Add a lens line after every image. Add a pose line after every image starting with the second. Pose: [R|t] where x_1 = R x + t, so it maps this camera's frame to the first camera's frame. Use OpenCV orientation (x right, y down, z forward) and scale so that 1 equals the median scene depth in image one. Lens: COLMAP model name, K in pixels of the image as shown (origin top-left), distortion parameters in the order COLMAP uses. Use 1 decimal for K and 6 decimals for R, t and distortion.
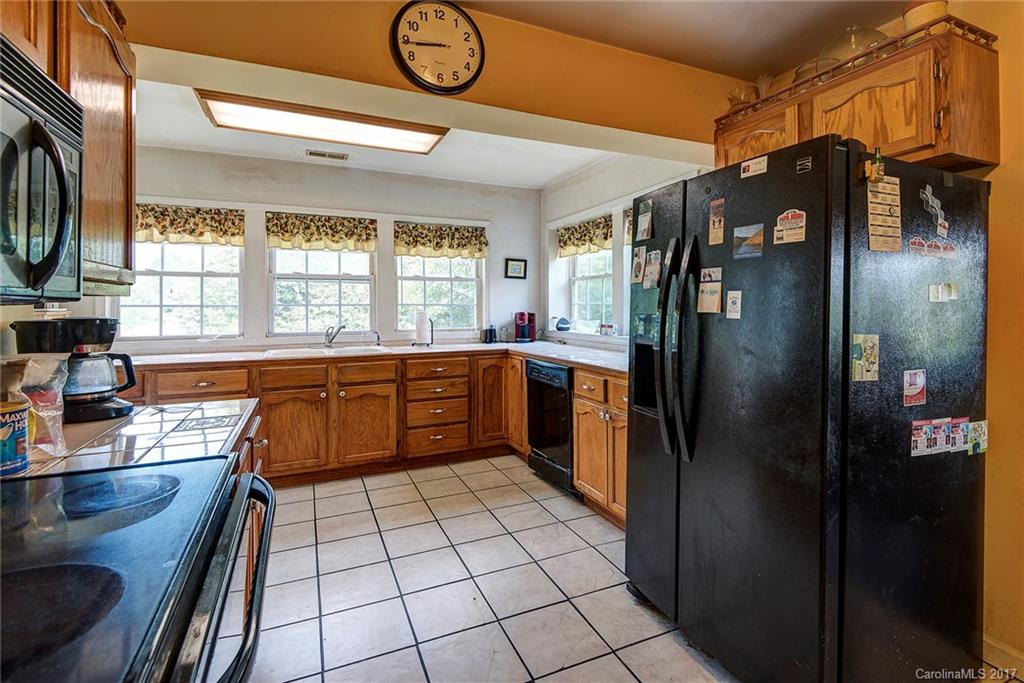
lens RADIAL K [[481.2, 0, 516.2], [0, 481.2, 307.2], [0, 0, 1]] dist [0.000682, -0.000305]
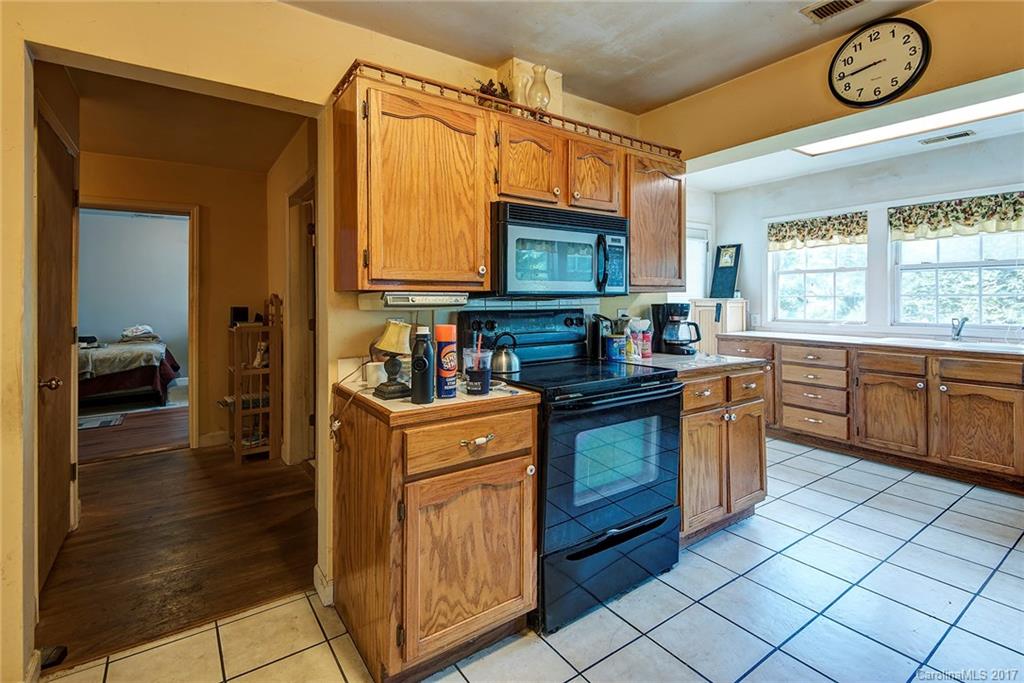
lens RADIAL K [[474.5, 0, 512.3], [0, 474.5, 296.5], [0, 0, 1]] dist [0.000809, -0.010776]
pose [[0.182055, -0.001220, -0.983288, 0.382570], [0.000372, 0.999999, -0.001171, -0.001336], [0.983288, -0.000153, 0.182056, -0.013248]]
